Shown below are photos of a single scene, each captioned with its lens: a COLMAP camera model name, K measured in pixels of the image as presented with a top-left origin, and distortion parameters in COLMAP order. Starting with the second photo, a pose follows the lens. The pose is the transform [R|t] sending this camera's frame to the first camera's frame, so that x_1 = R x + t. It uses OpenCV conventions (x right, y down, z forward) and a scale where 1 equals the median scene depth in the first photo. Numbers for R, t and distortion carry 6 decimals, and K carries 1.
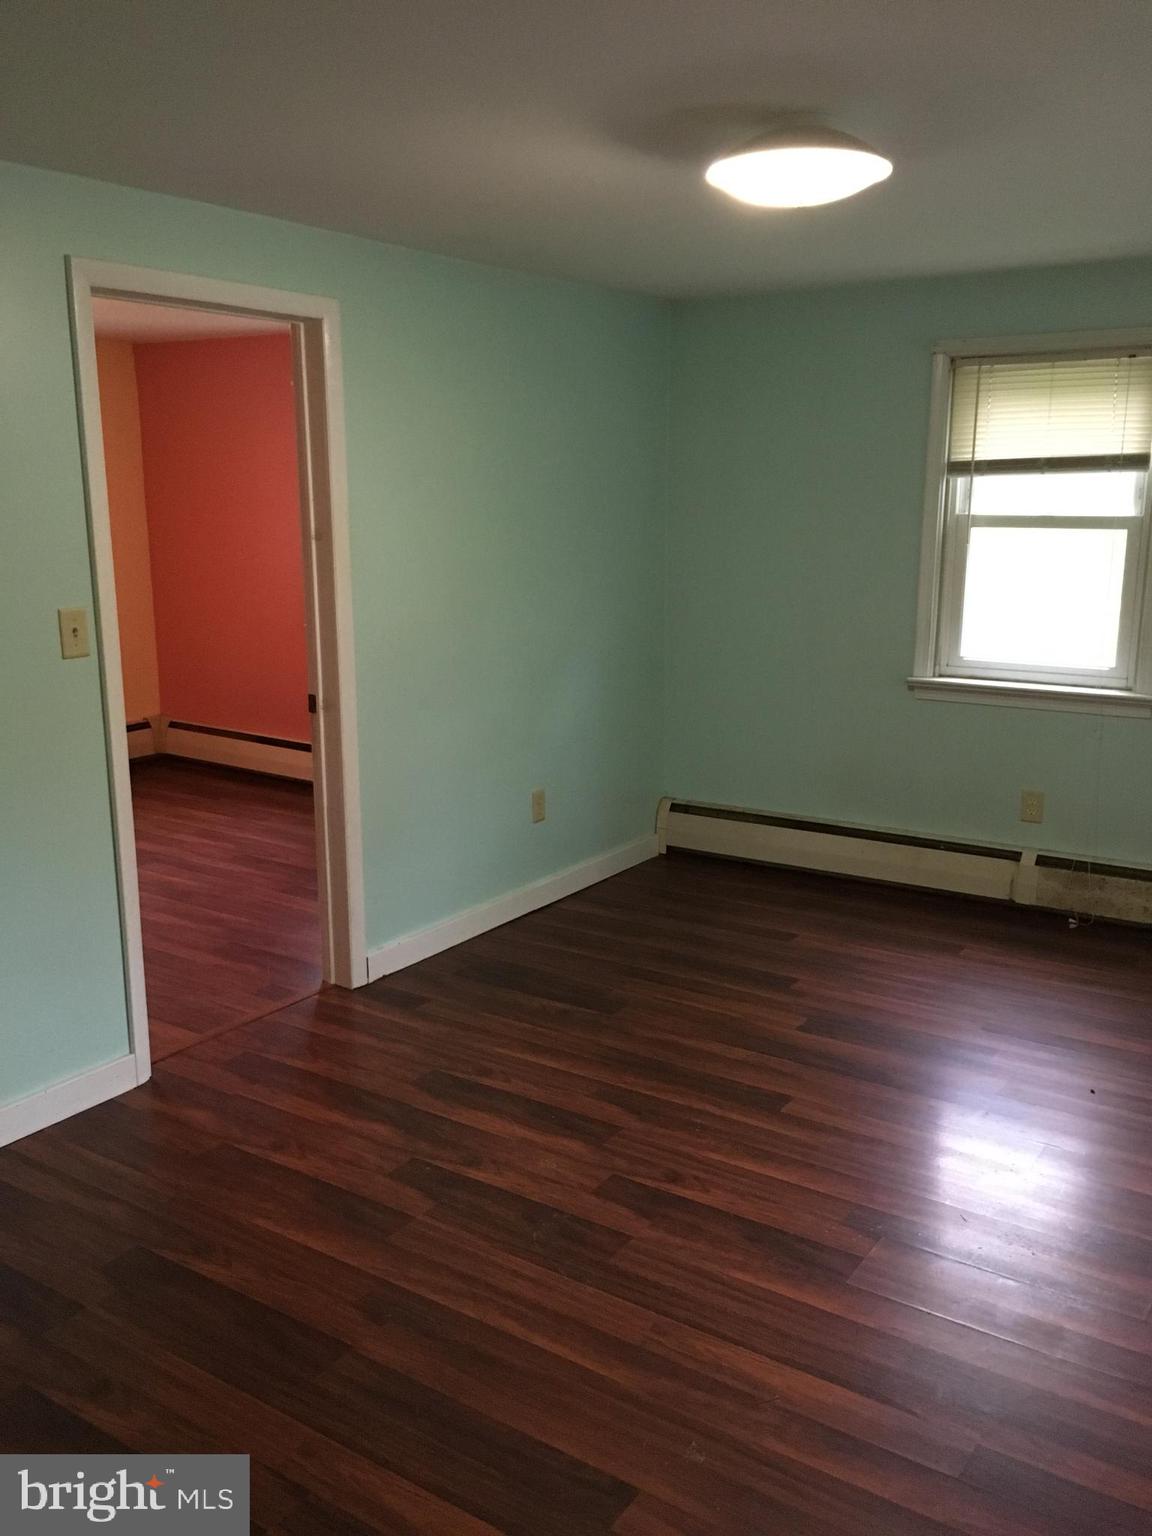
lens RADIAL K [[1319.3, 0, 576.0], [0, 1319.3, 768.0], [0, 0, 1]] dist [0.064951, -0.095434]
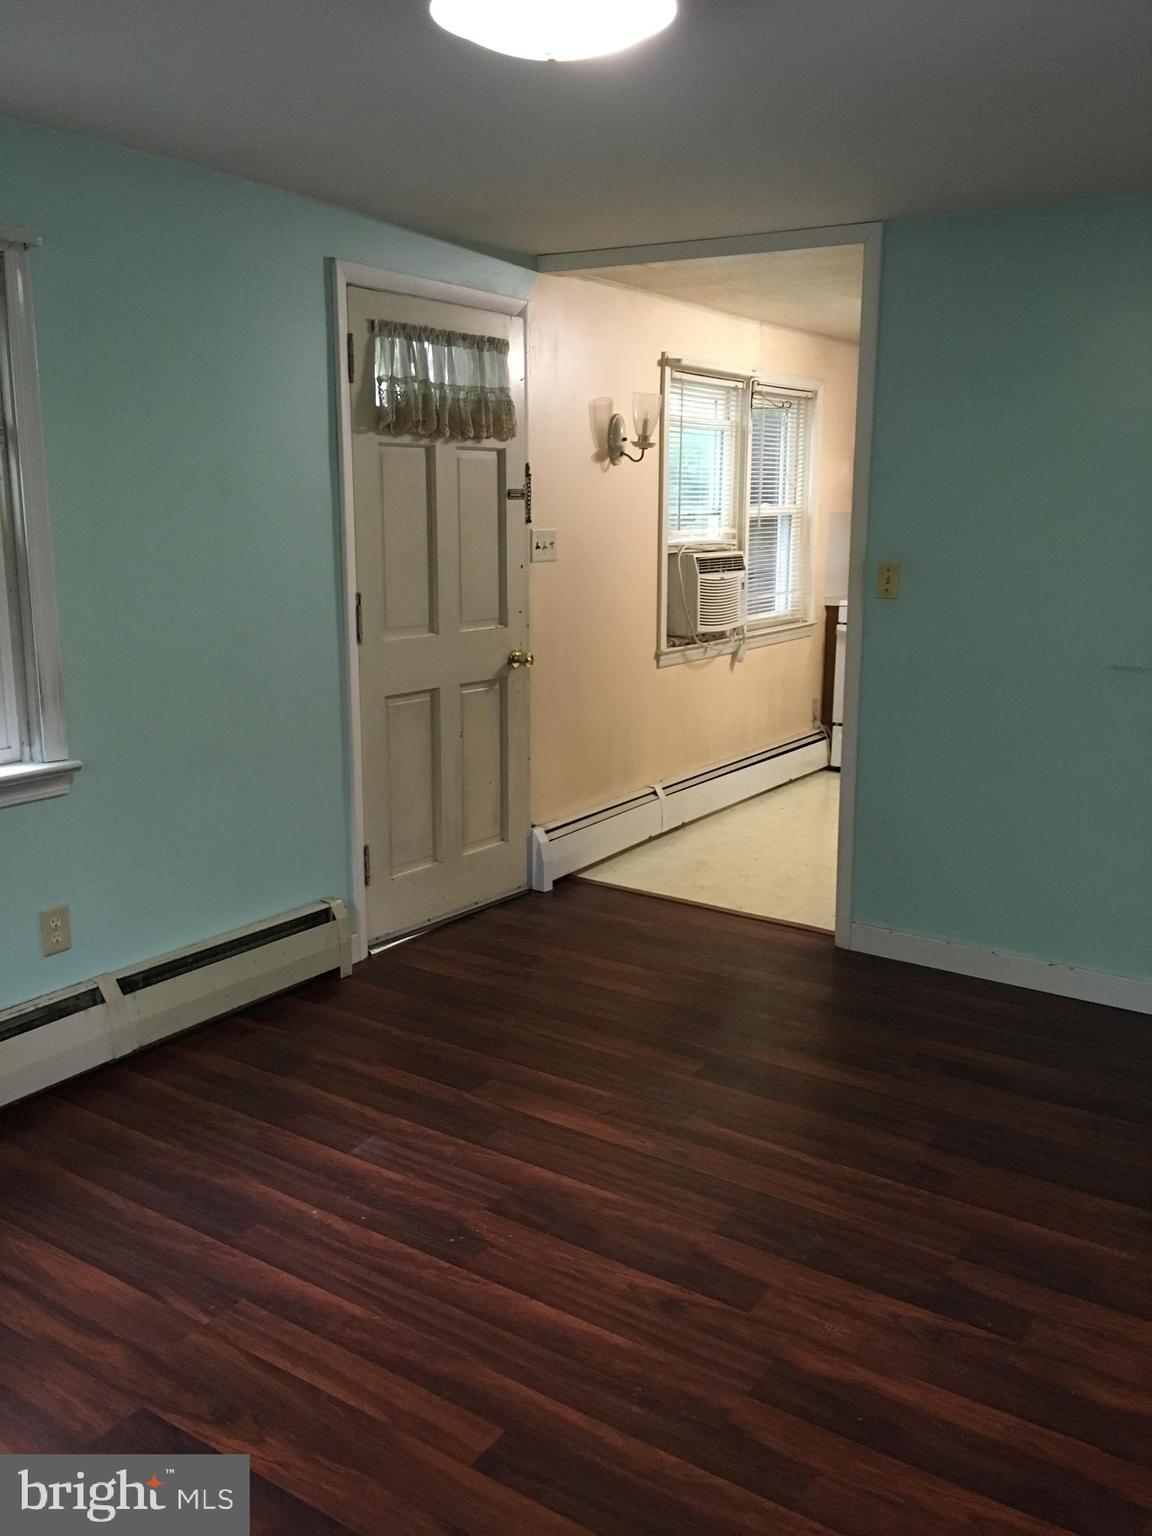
lens RADIAL K [[1319.3, 0, 576.0], [0, 1319.3, 768.0], [0, 0, 1]] dist [0.064951, -0.095434]
pose [[-0.999958, 0.007483, -0.005206, 0.135187], [0.004753, 0.915332, 0.402672, -0.319199], [0.007778, 0.402630, -0.915330, 1.624919]]
